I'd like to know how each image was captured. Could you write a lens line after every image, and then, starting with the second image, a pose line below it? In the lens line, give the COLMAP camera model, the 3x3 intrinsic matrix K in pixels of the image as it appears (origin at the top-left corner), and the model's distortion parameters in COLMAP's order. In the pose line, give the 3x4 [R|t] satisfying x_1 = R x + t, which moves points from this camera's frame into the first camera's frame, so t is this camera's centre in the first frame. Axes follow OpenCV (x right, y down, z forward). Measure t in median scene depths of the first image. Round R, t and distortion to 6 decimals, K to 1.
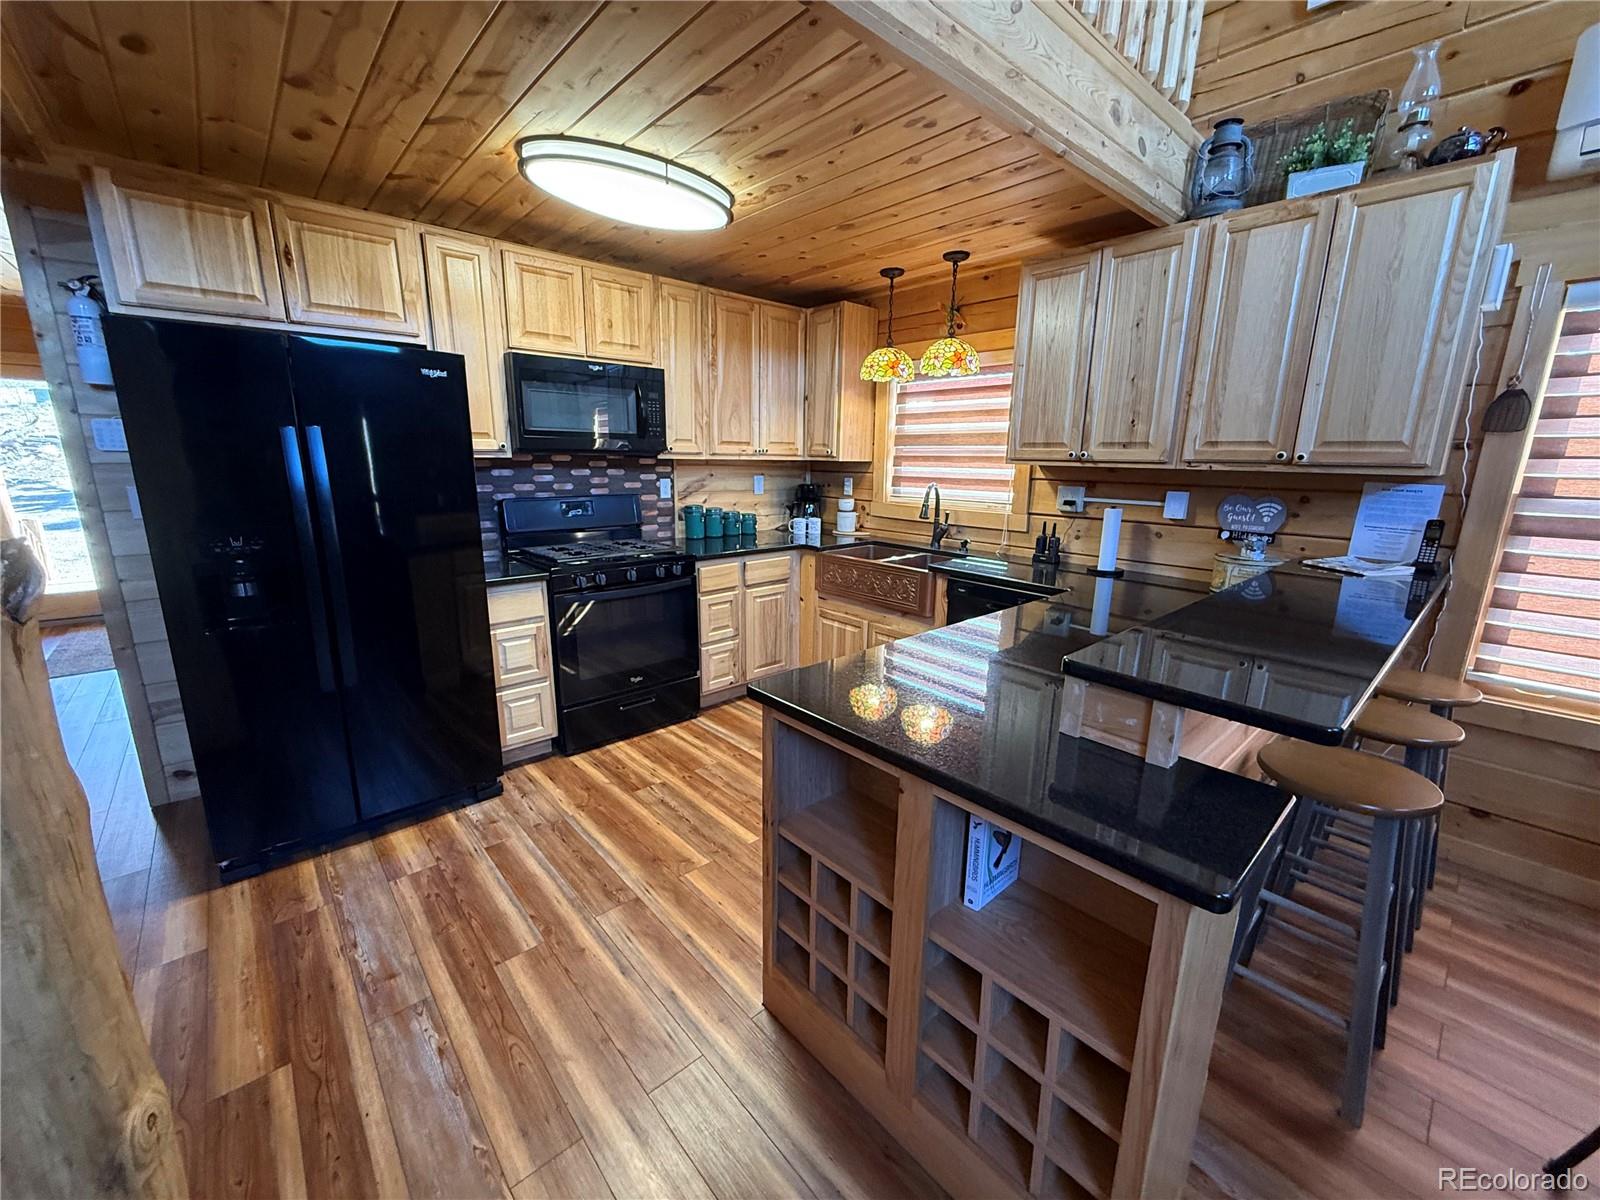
lens RADIAL K [[638.3, 0, 800.0], [0, 638.3, 600.0], [0, 0, 1]] dist [0.000060, 0.000481]
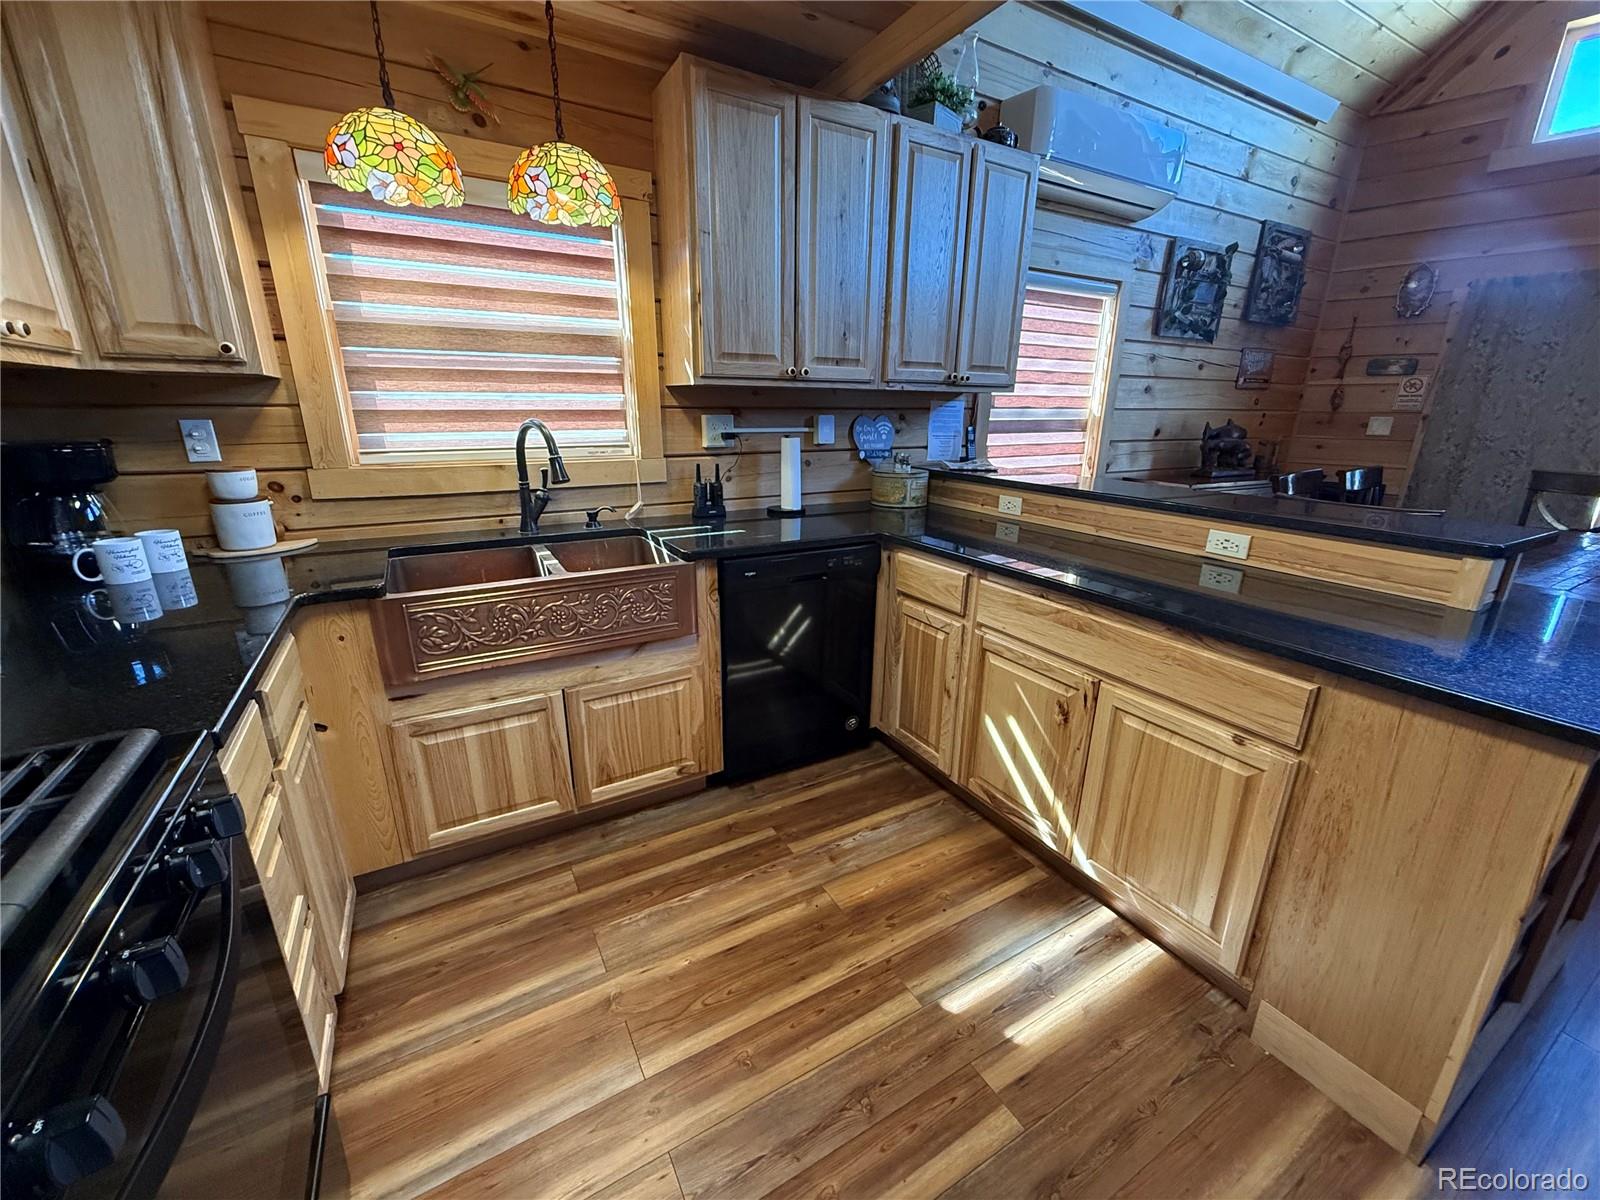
lens RADIAL K [[639.6, 0, 800.0], [0, 639.6, 600.0], [0, 0, 1]] dist [0.008187, 0.000151]
pose [[0.205932, -0.297225, 0.932335, -0.376103], [0.212577, 0.943592, 0.253861, -0.150716], [-0.955198, 0.145915, 0.257499, 0.781182]]
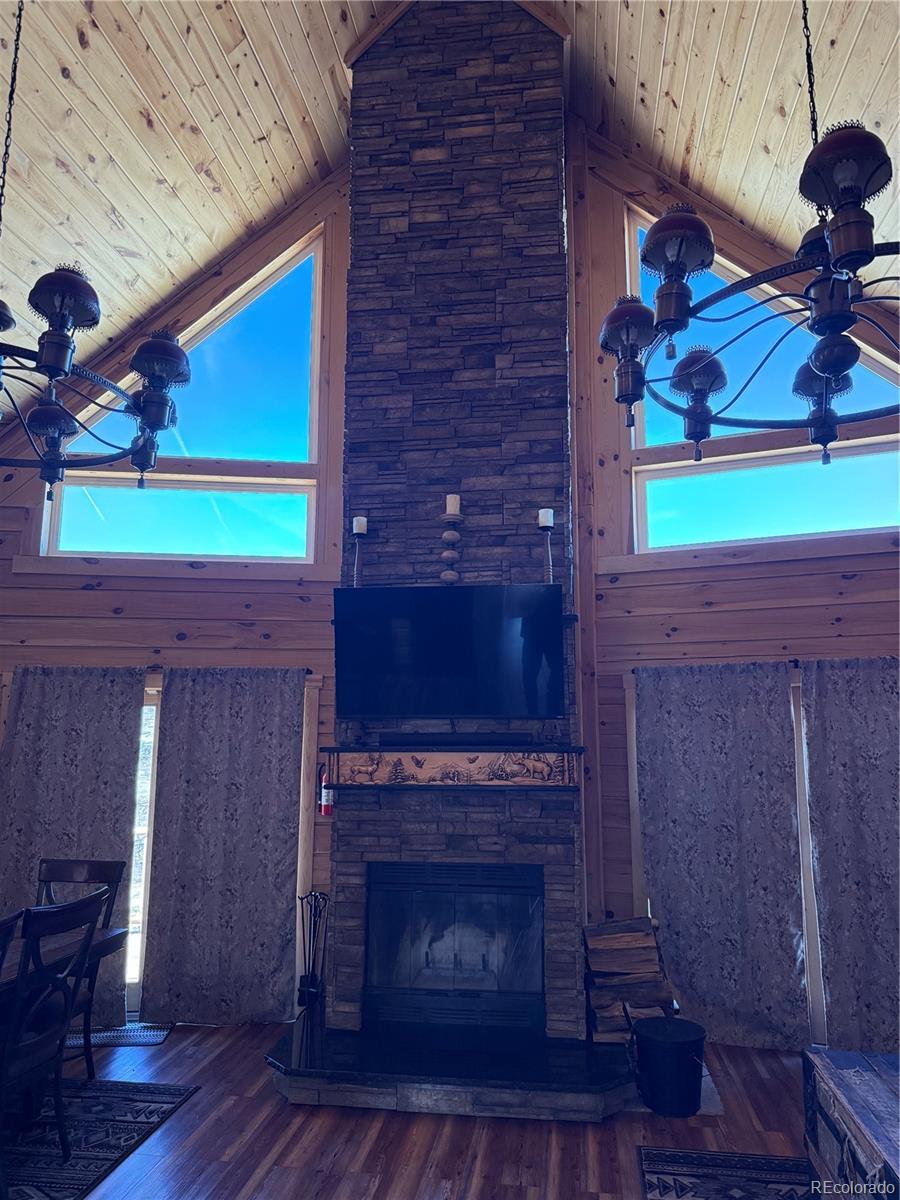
lens RADIAL K [[843.3, 0, 450.0], [0, 843.3, 600.0], [0, 0, 1]] dist [0.036311, -0.046204]
pose [[-0.640991, 0.112831, 0.759210, -0.583174], [0.157531, 0.987418, -0.013745, -0.109204], [-0.751209, 0.110789, -0.650701, 0.156032]]
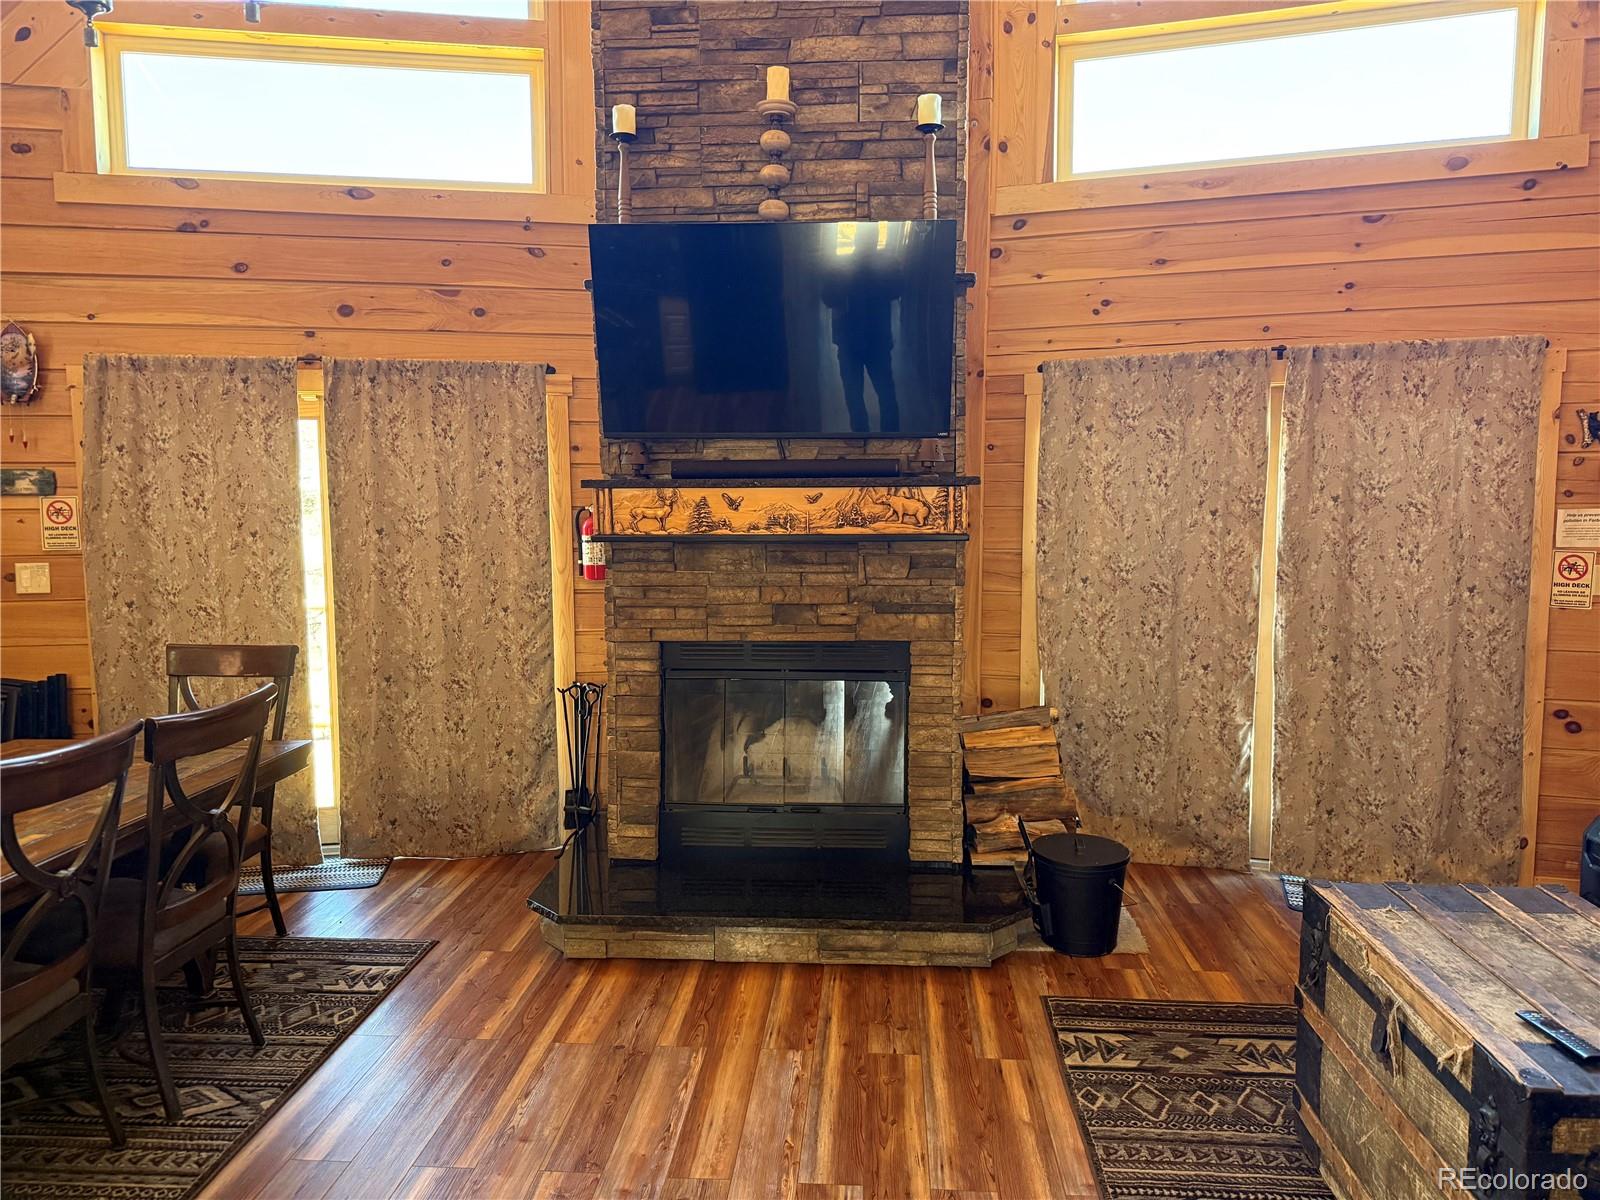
lens RADIAL K [[1097.1, 0, 800.0], [0, 1097.1, 600.0], [0, 0, 1]] dist [0.145227, -0.252045]
pose [[-0.695803, -0.081042, 0.713646, -0.388148], [0.151690, 0.954620, 0.256304, -0.066754], [-0.702032, 0.286590, -0.651934, 0.094870]]
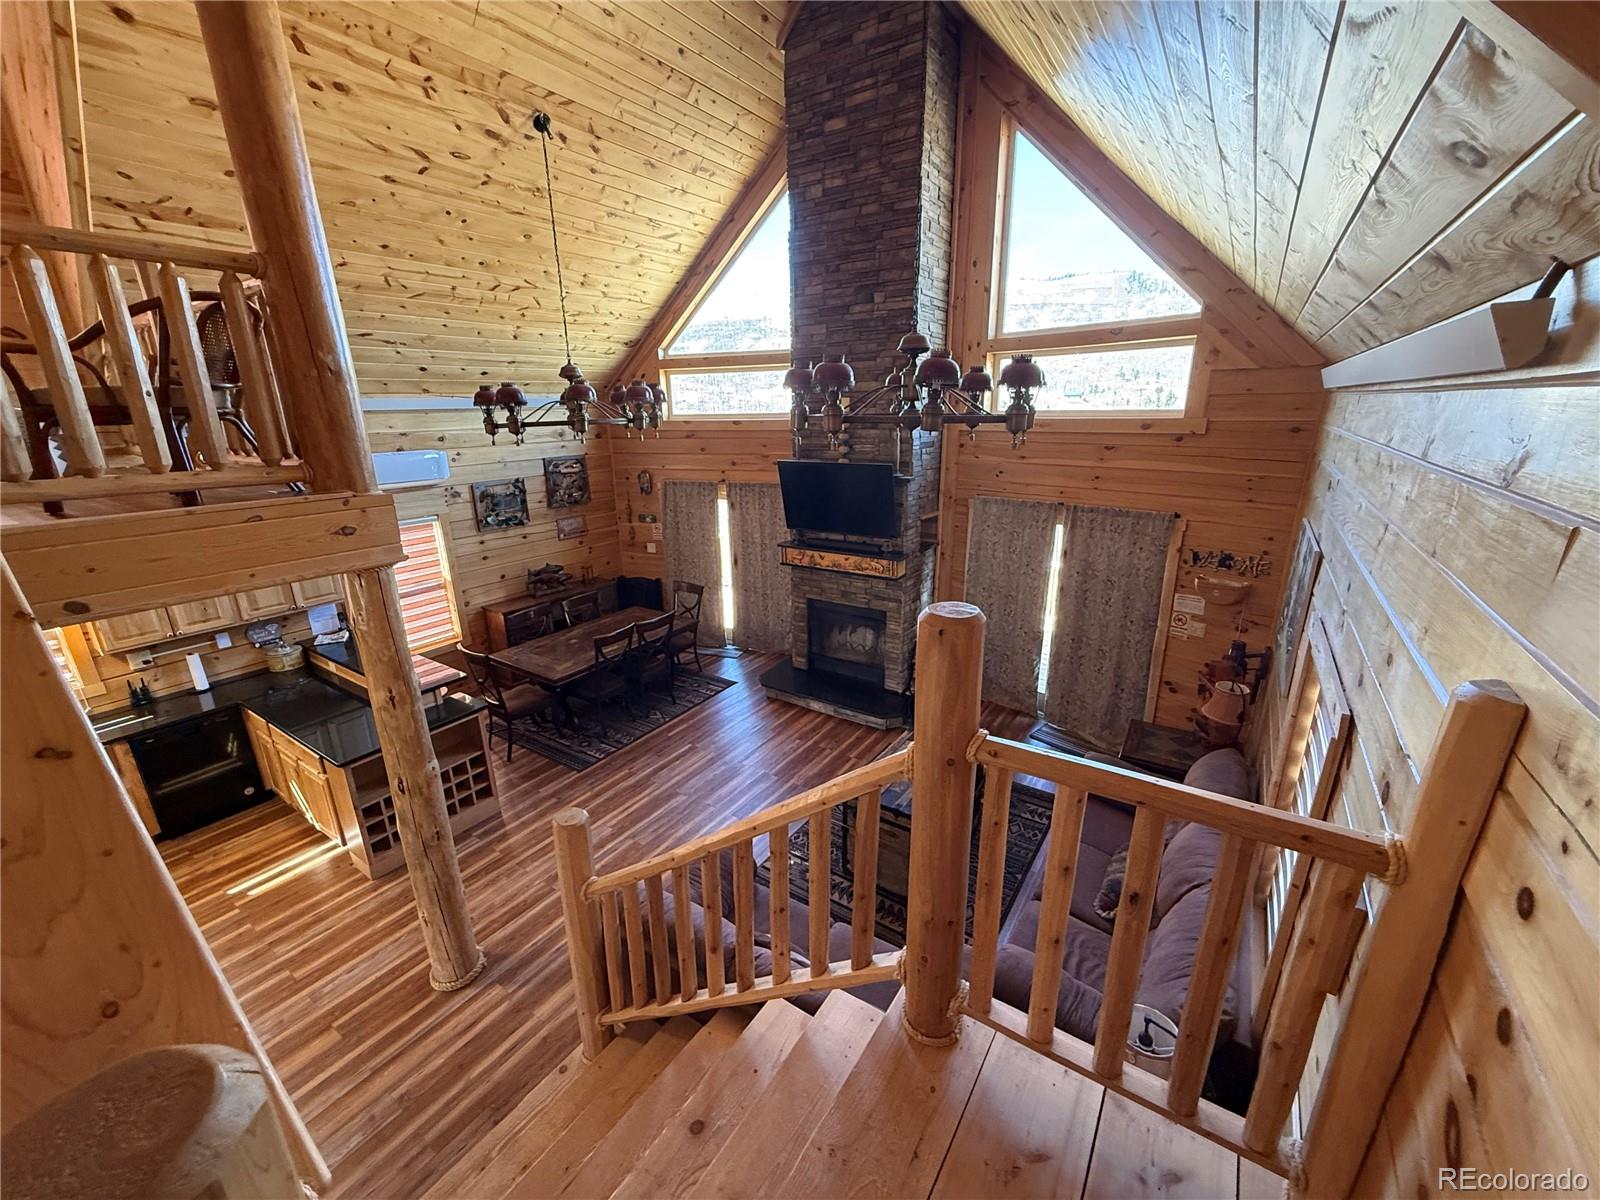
lens RADIAL K [[638.3, 0, 800.0], [0, 638.3, 600.0], [0, 0, 1]] dist [0.000060, 0.000481]
pose [[-0.242463, -0.295096, 0.924192, -1.385951], [0.228928, 0.908313, 0.350085, -0.486614], [-0.942764, 0.296456, -0.152676, -0.293288]]
